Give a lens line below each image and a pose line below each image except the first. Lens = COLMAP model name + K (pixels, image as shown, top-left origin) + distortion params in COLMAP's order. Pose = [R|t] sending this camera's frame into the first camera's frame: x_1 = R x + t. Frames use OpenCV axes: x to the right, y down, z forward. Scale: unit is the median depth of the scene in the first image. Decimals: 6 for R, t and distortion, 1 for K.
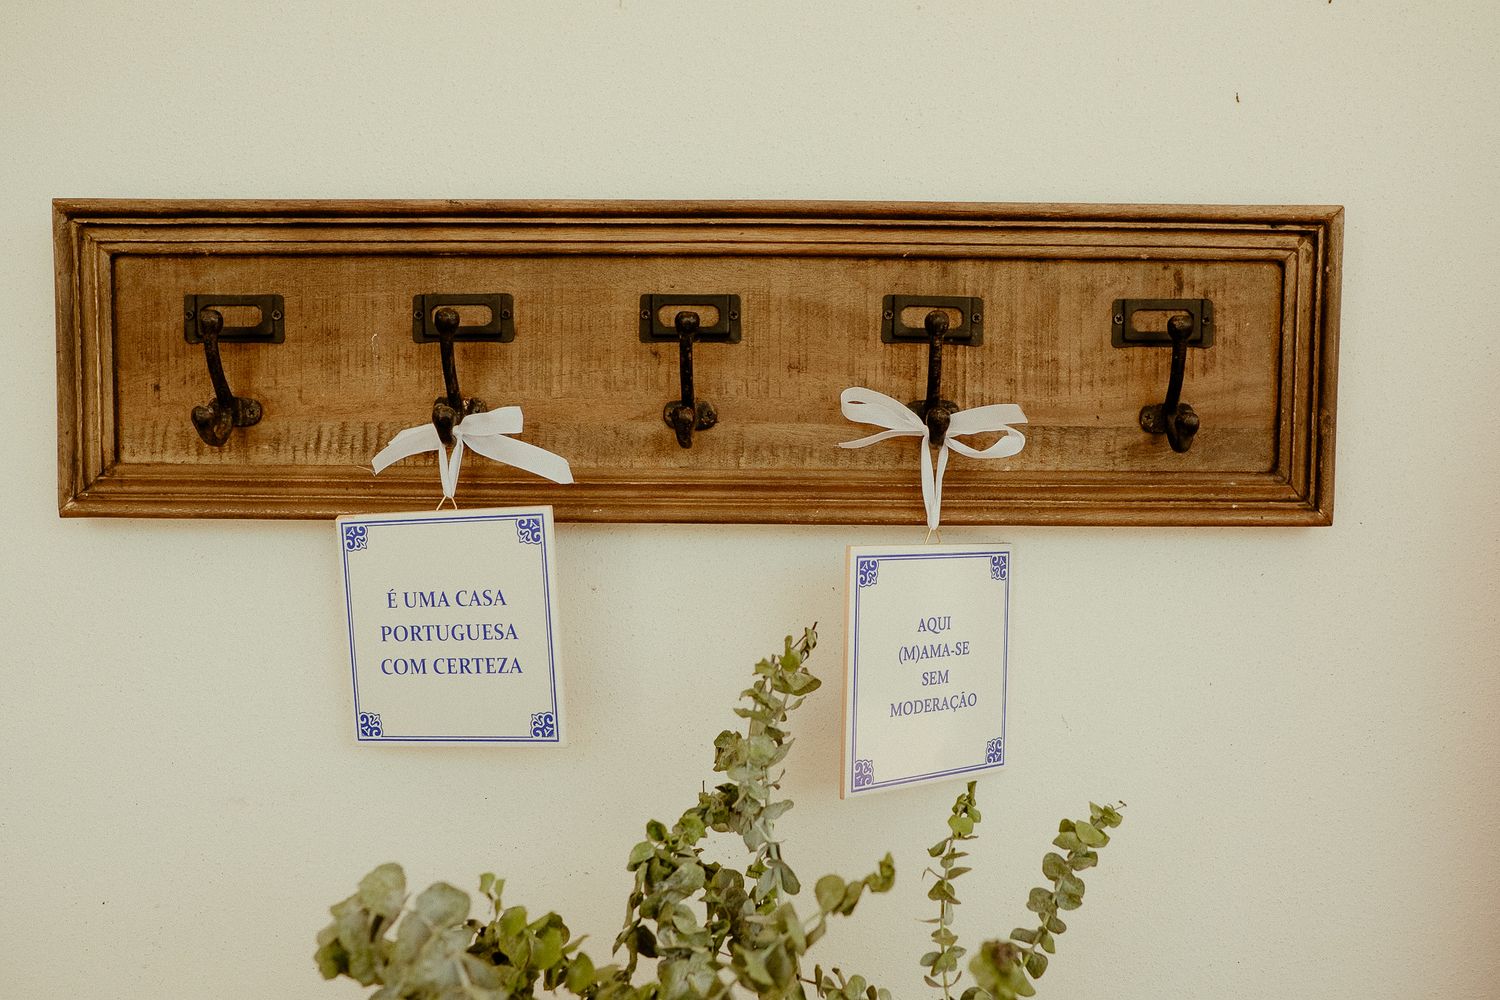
lens RADIAL K [[1456.1, 0, 750.0], [0, 1456.1, 500.0], [0, 0, 1]] dist [-0.069067, 0.170326]
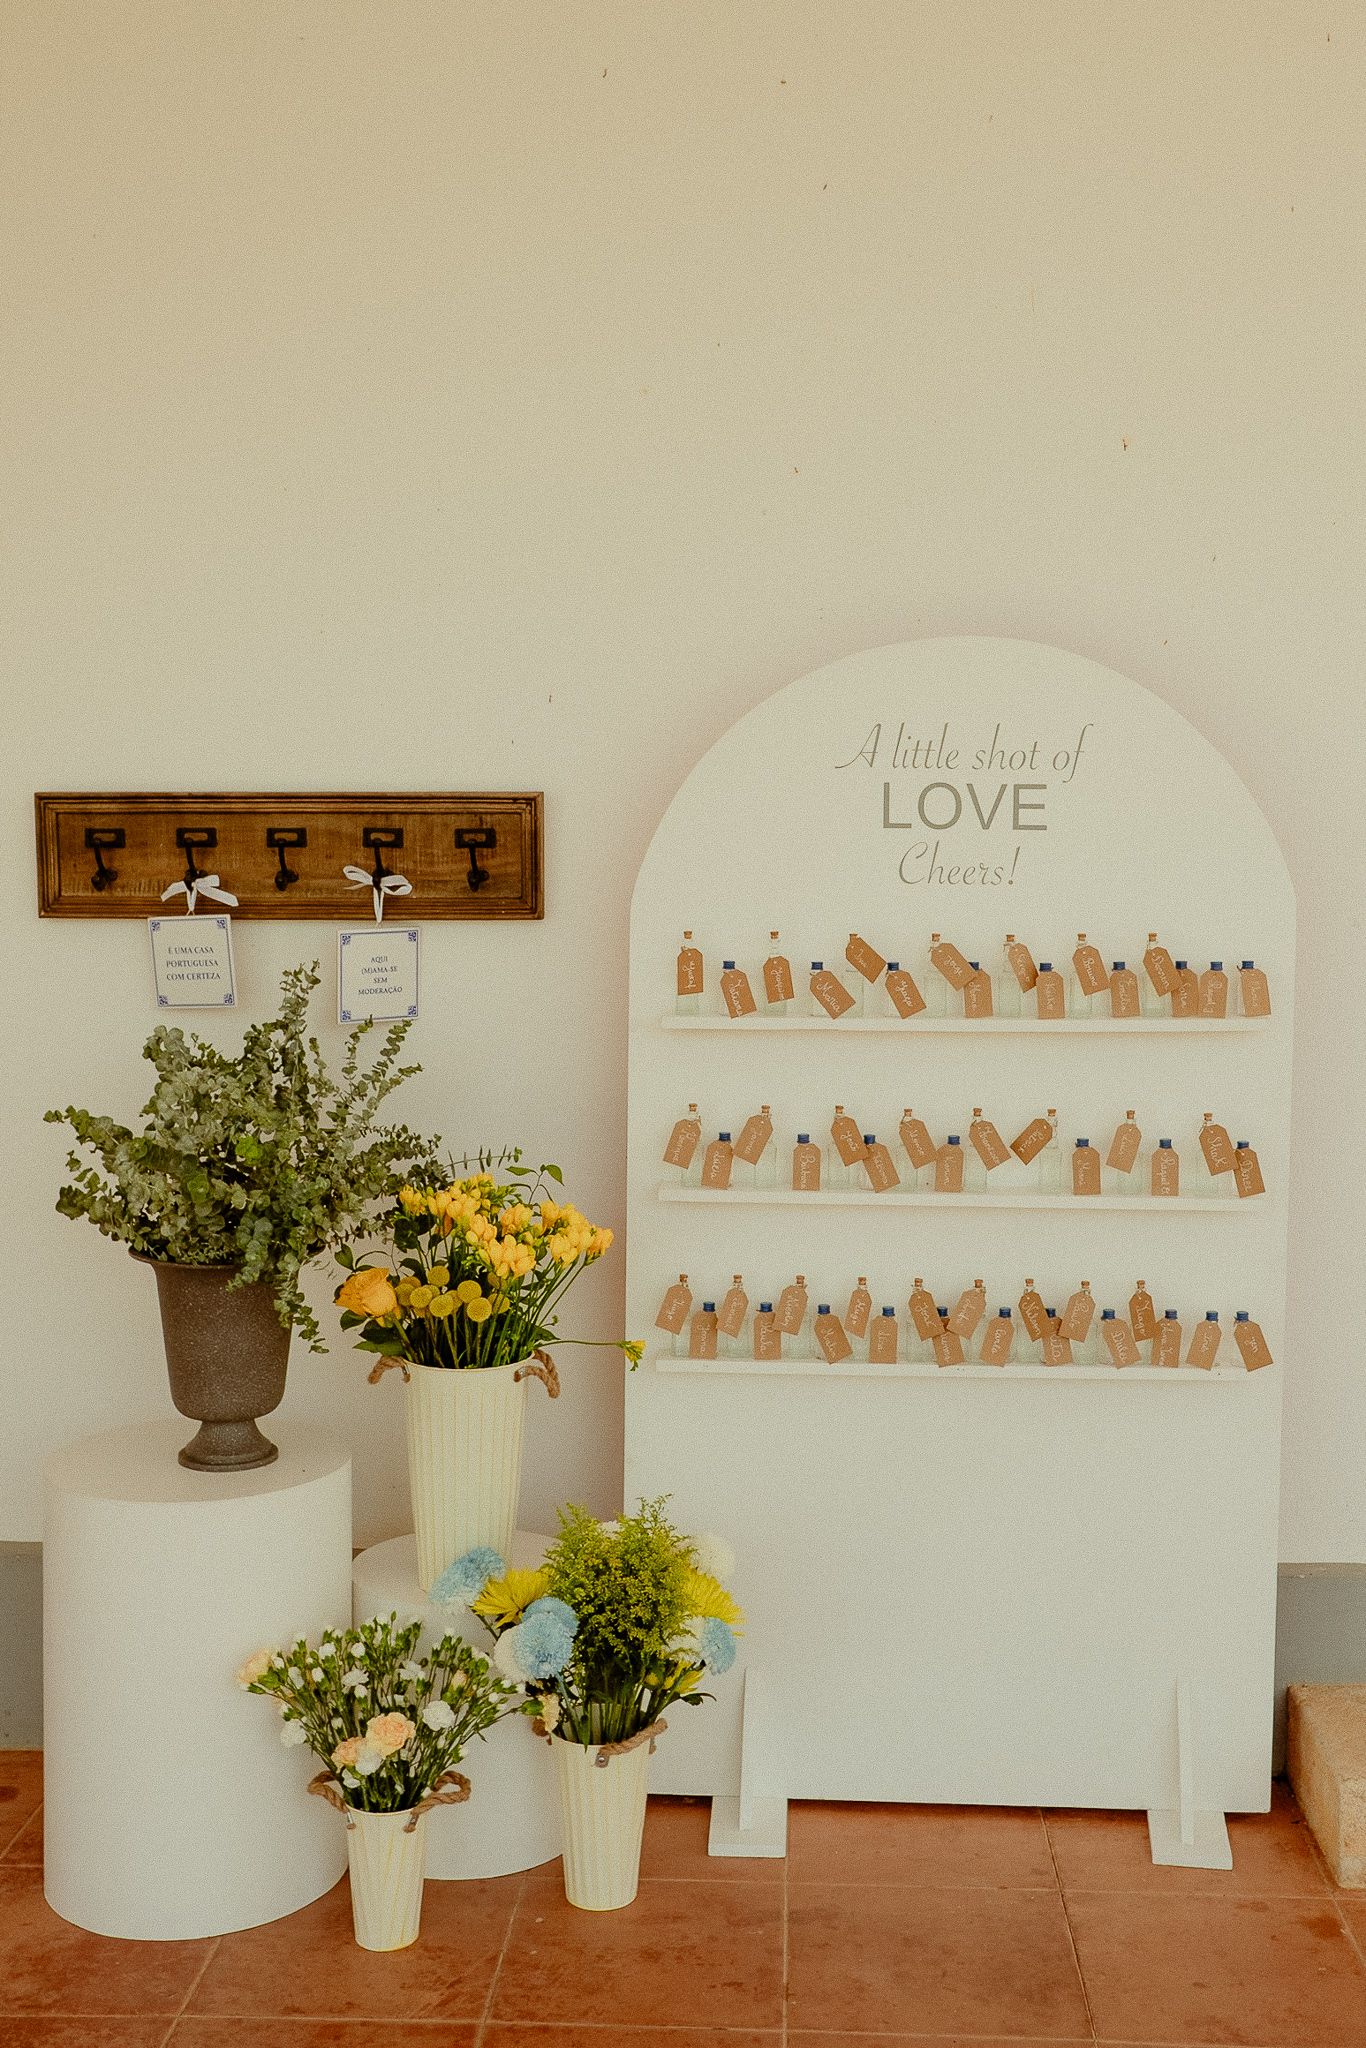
lens RADIAL K [[1985.7, 0, 683.0], [0, 1985.7, 938.0], [0, 0, 1]] dist [-0.067070, 0.145374]
pose [[0.999712, -0.004254, -0.023601, 0.725673], [0.005908, 0.997497, 0.070463, -0.190207], [0.023242, -0.070582, 0.997235, -2.409019]]
